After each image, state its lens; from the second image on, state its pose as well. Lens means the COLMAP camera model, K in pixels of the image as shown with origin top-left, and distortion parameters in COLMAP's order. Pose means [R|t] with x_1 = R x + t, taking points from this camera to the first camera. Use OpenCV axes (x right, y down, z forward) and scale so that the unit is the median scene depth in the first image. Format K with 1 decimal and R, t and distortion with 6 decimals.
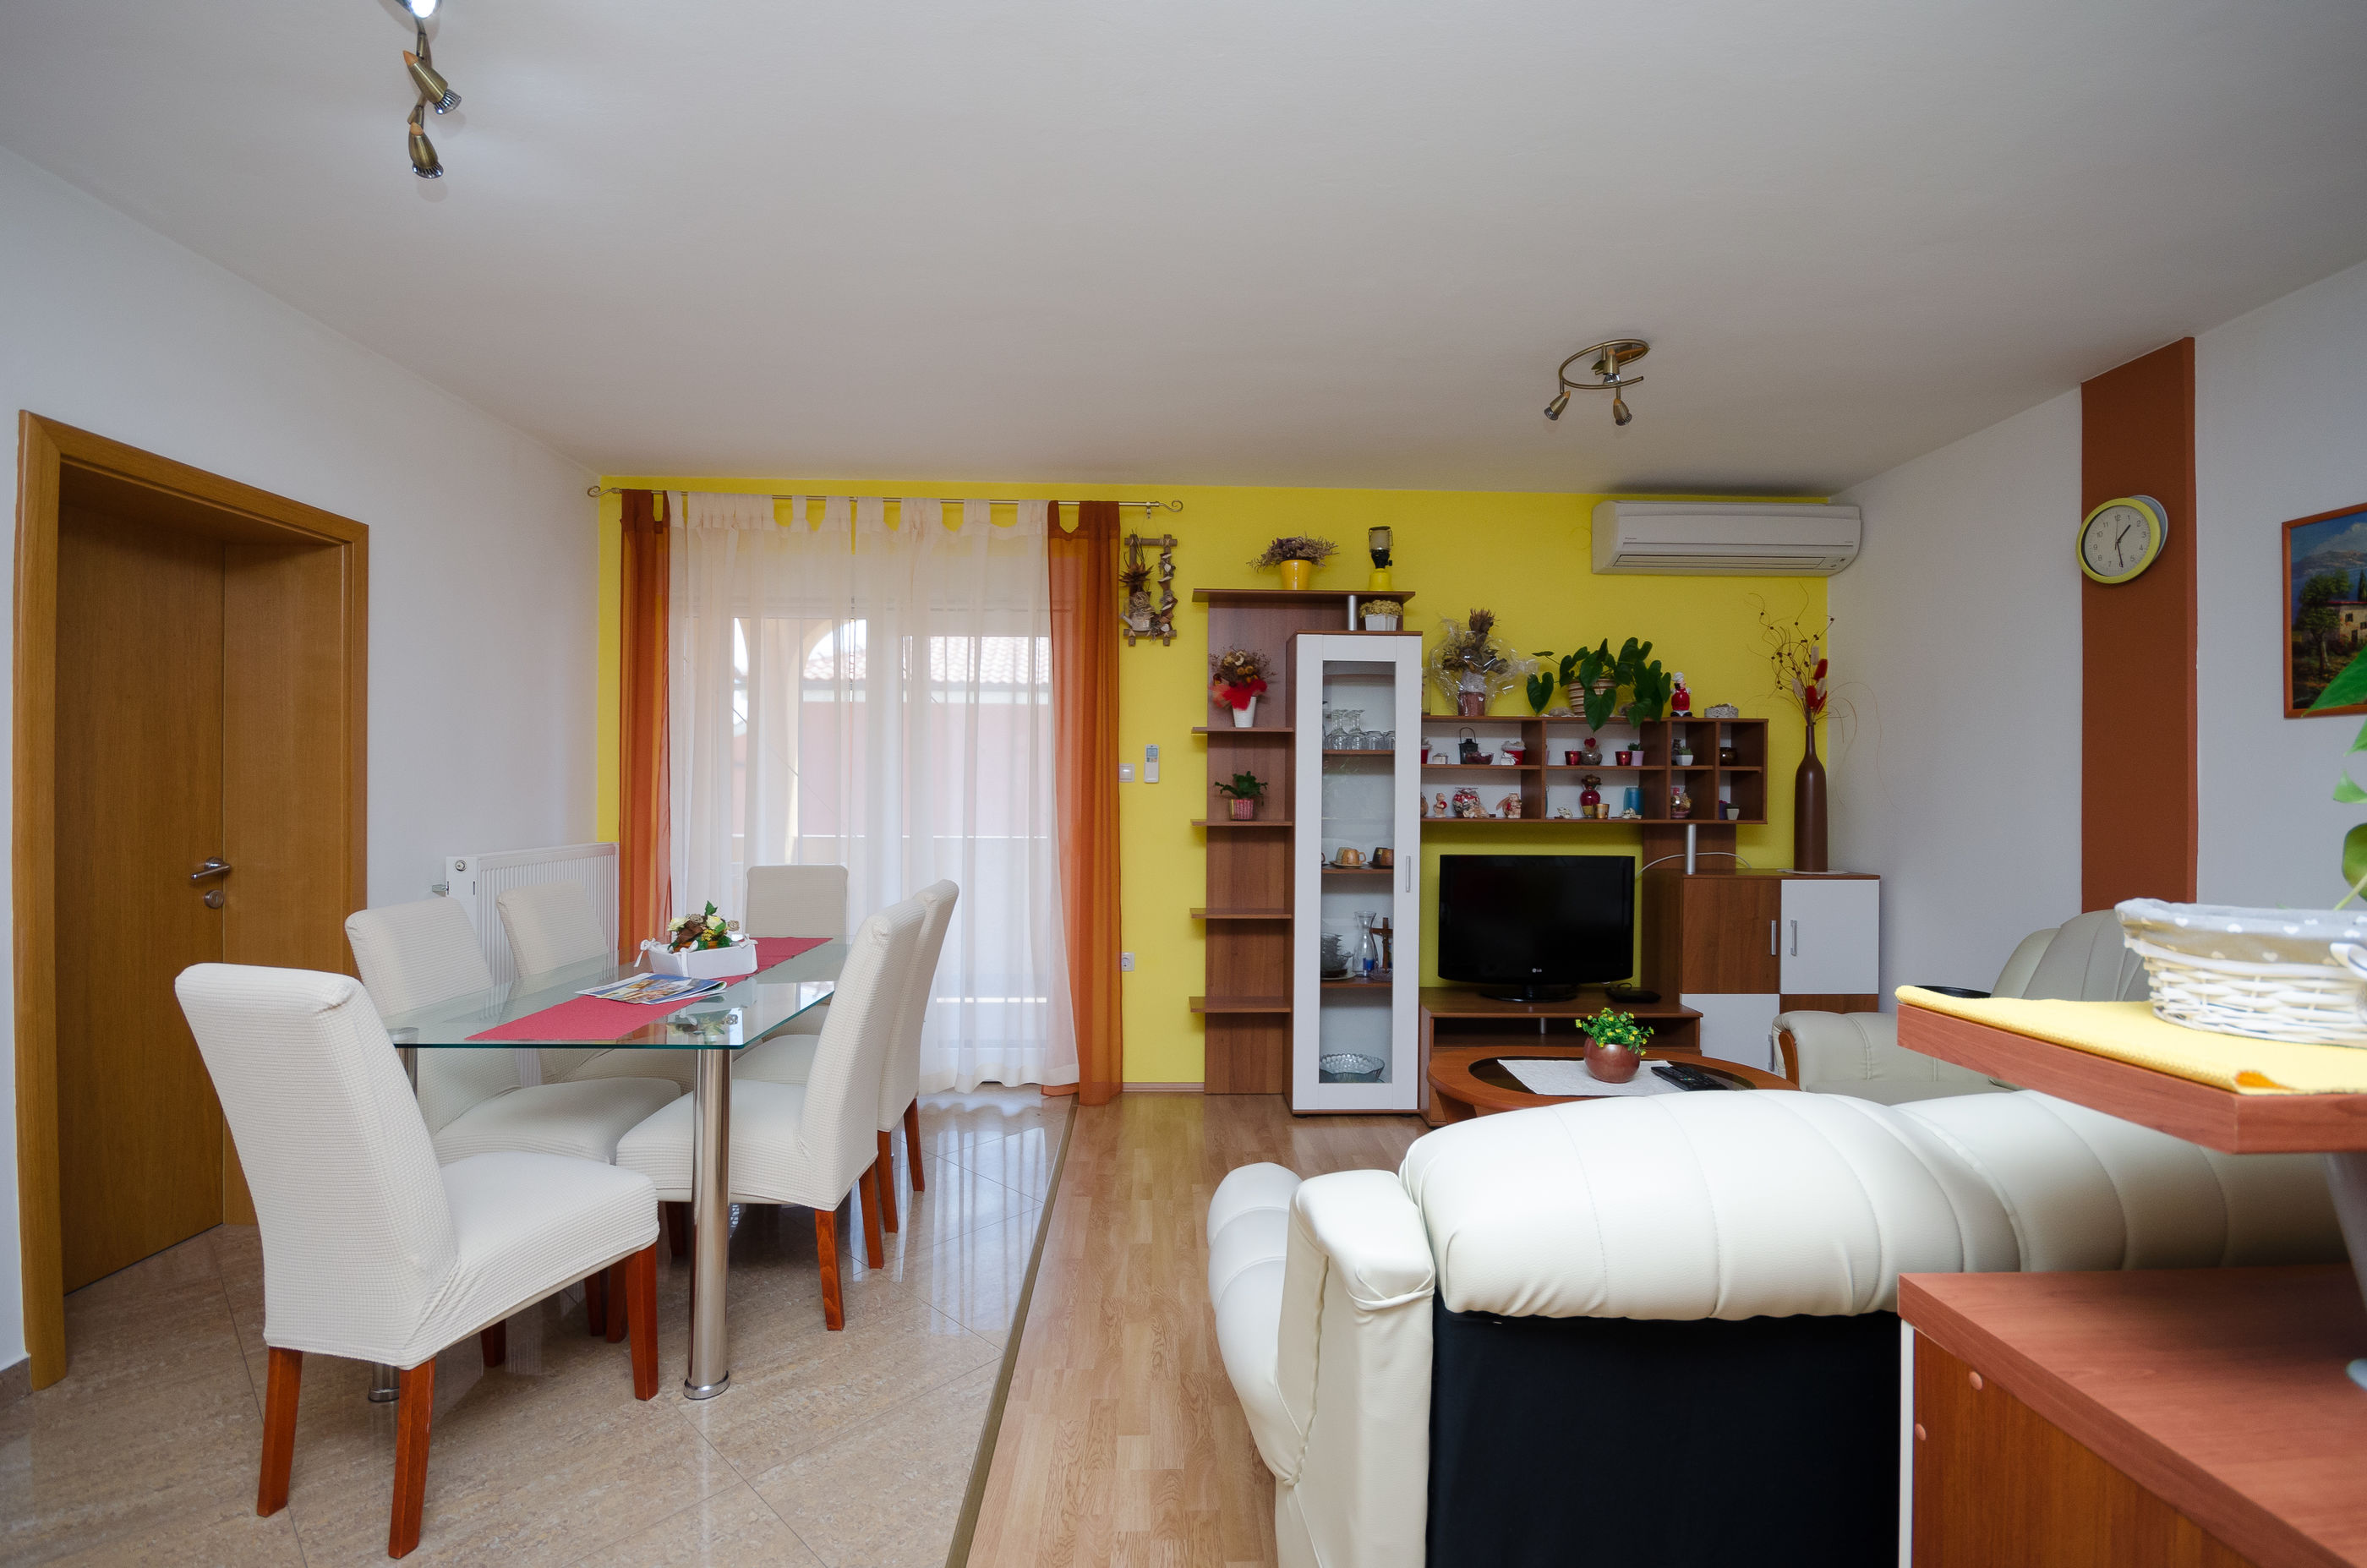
lens RADIAL K [[1042.4, 0, 1188.3], [0, 1042.4, 791.2], [0, 0, 1]] dist [0.000707, -0.006450]
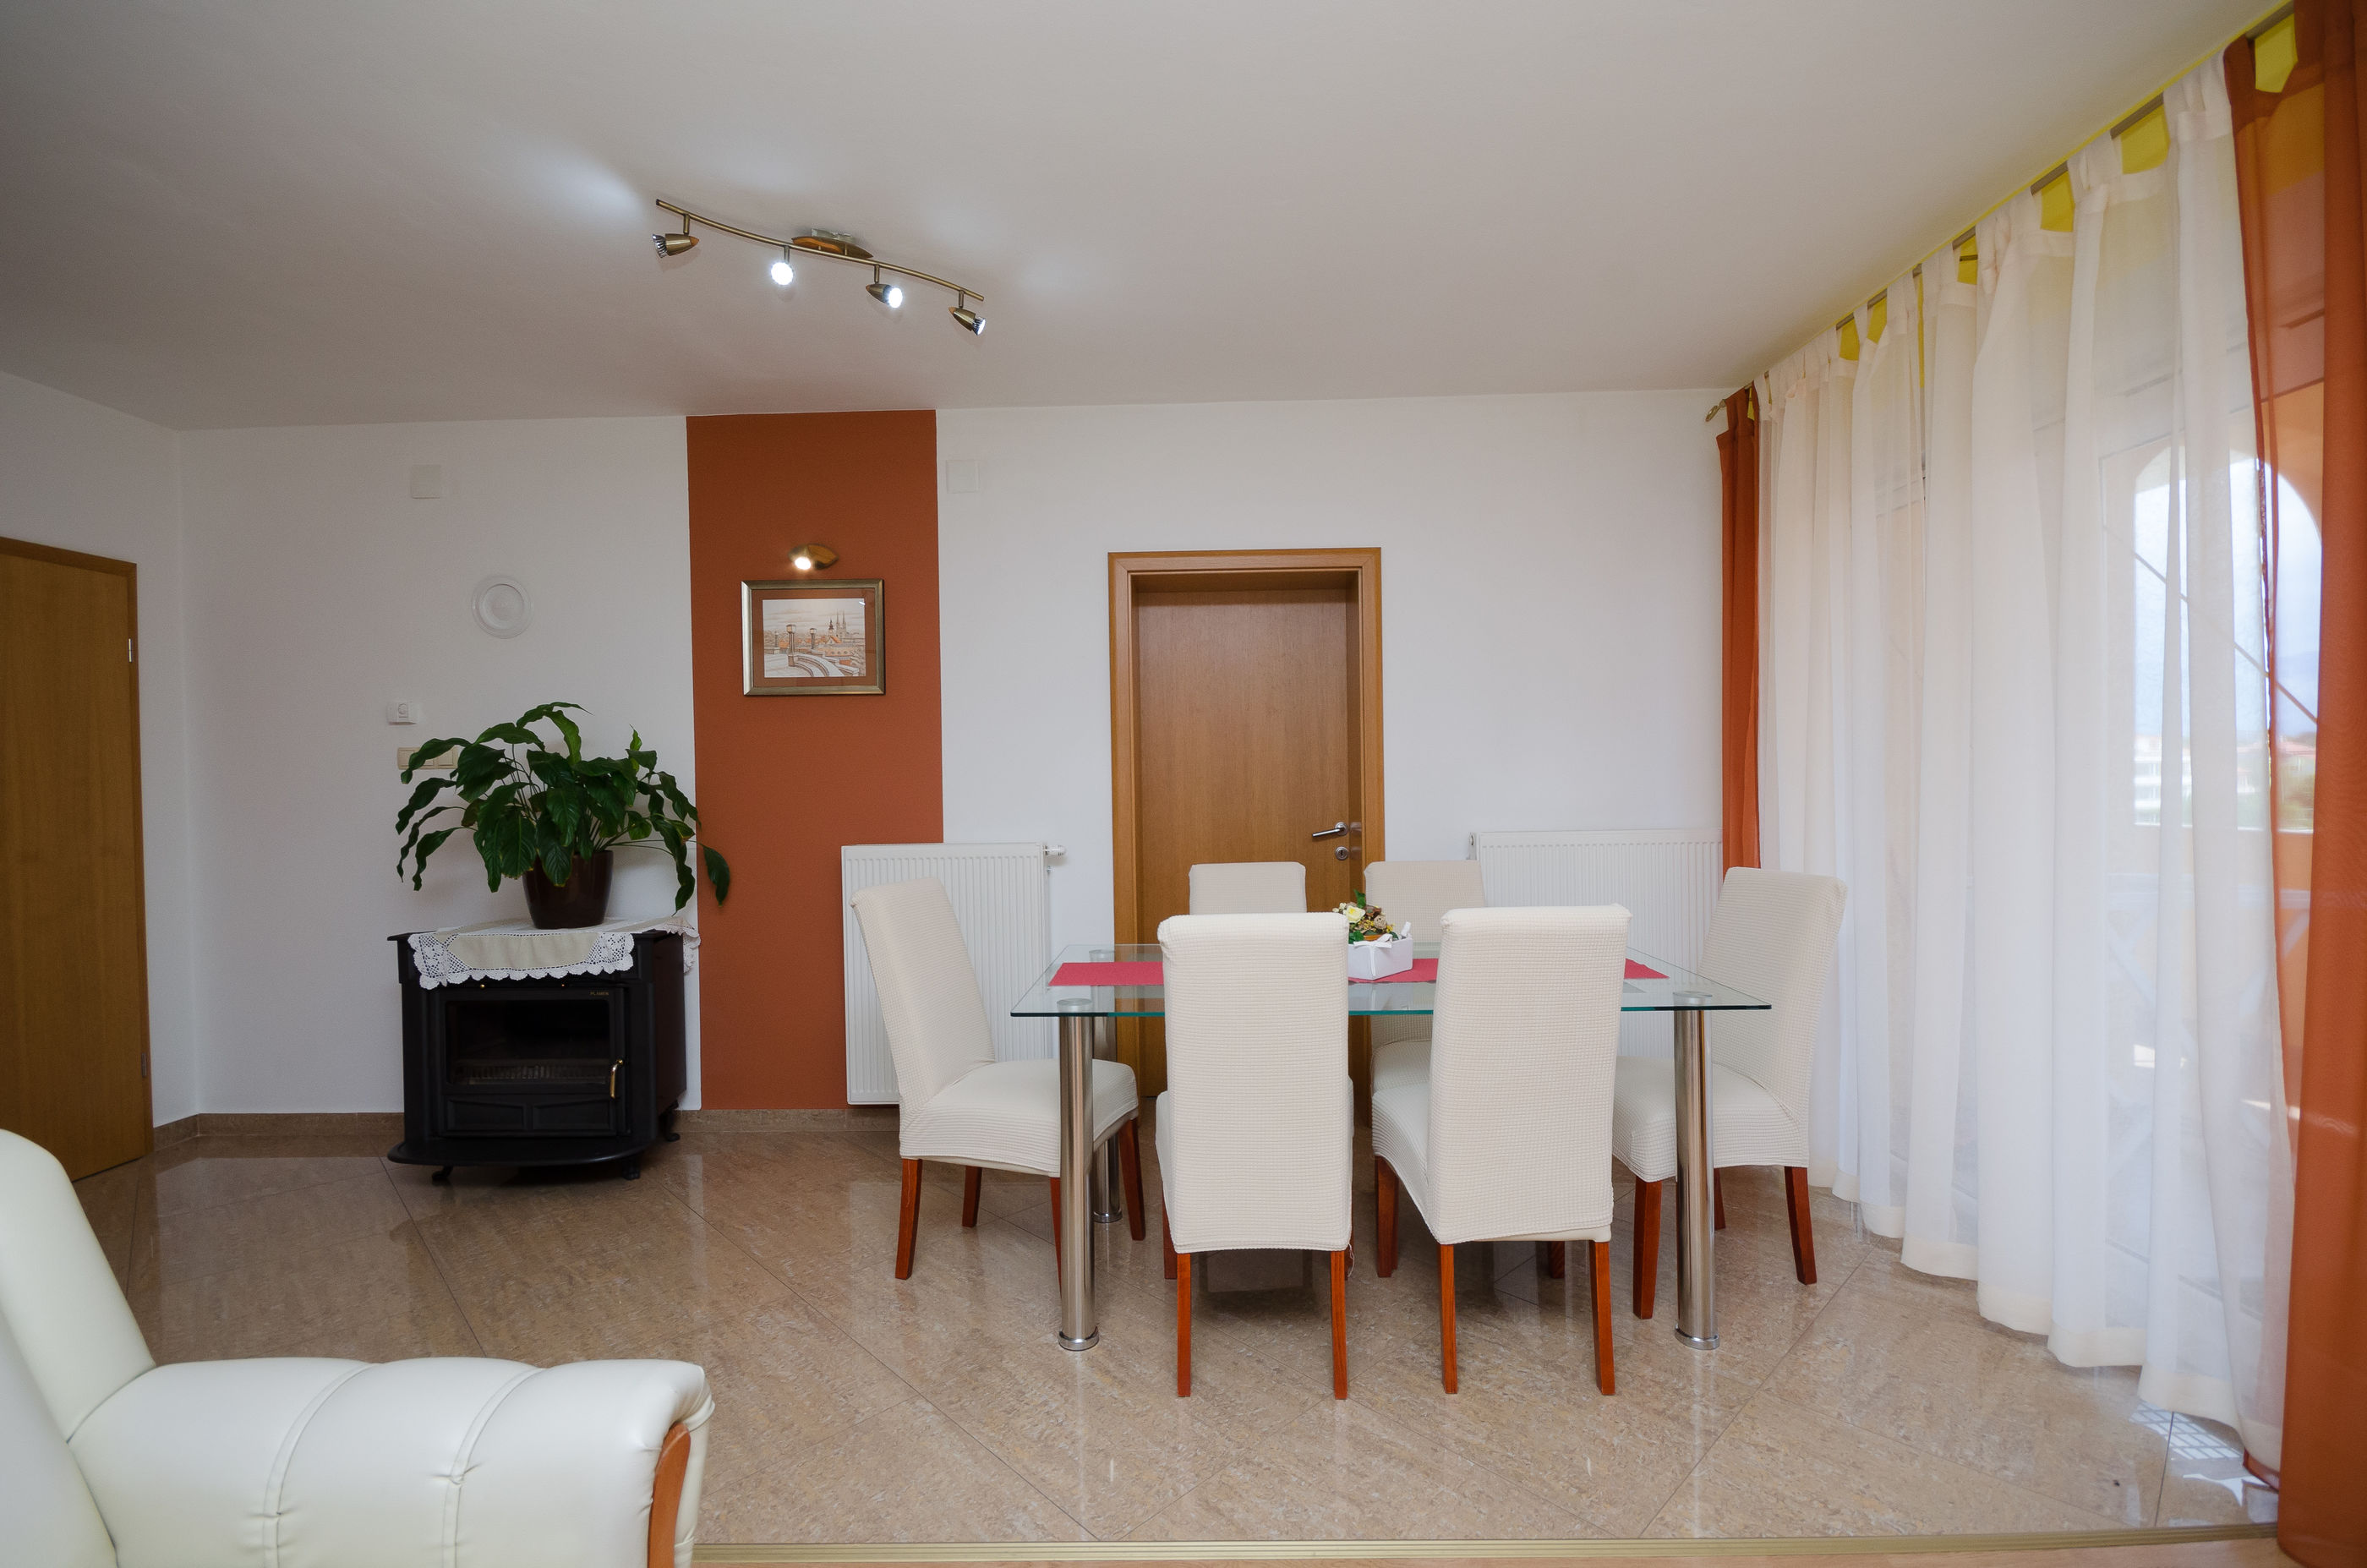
lens RADIAL K [[1029.0, 0, 1183.2], [0, 1029.0, 793.9], [0, 0, 1]] dist [0.014661, -0.016083]
pose [[-0.050894, 0.010327, -0.998651, 0.288252], [0.015059, 0.999841, 0.009572, 0.009455], [0.998591, -0.014552, -0.051041, 0.599823]]
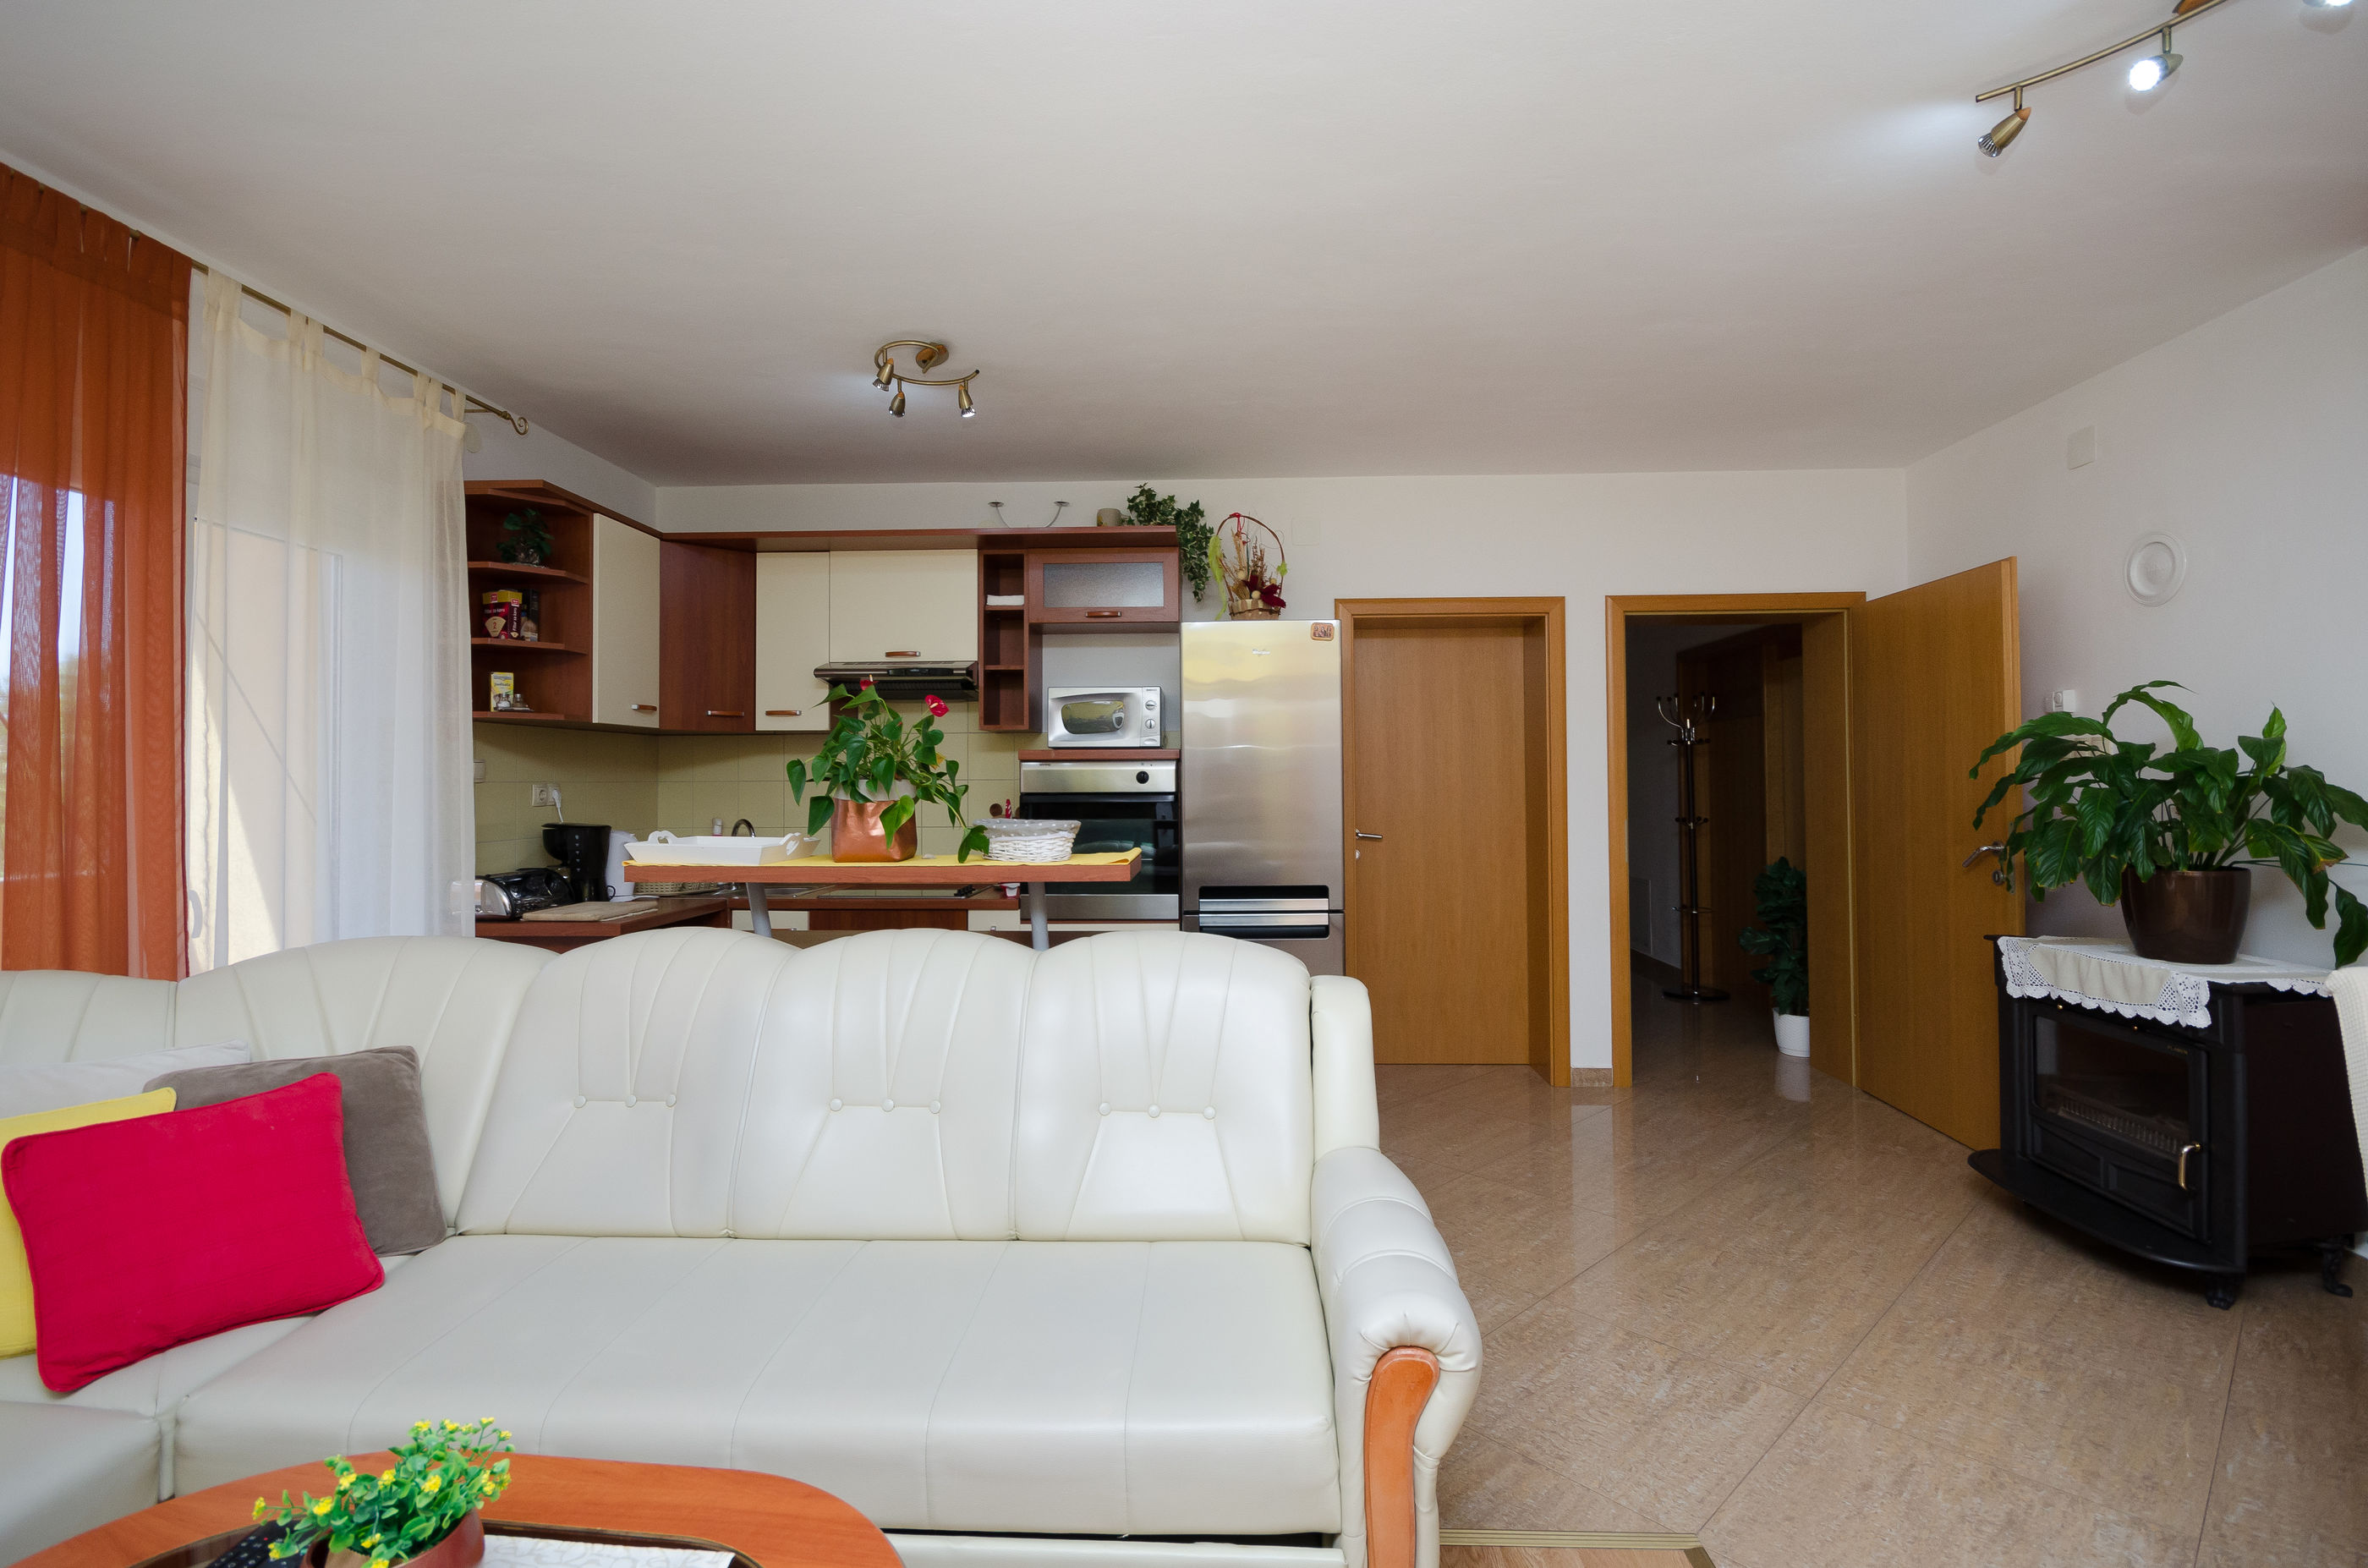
lens RADIAL K [[1064.7, 0, 1189.8], [0, 1064.7, 759.6], [0, 0, 1]] dist [-0.001720, -0.004713]
pose [[-0.997282, 0.003844, 0.073584, 0.074367], [0.002304, 0.999777, -0.021004, 0.001127], [-0.073648, -0.020777, -0.997068, 0.786279]]
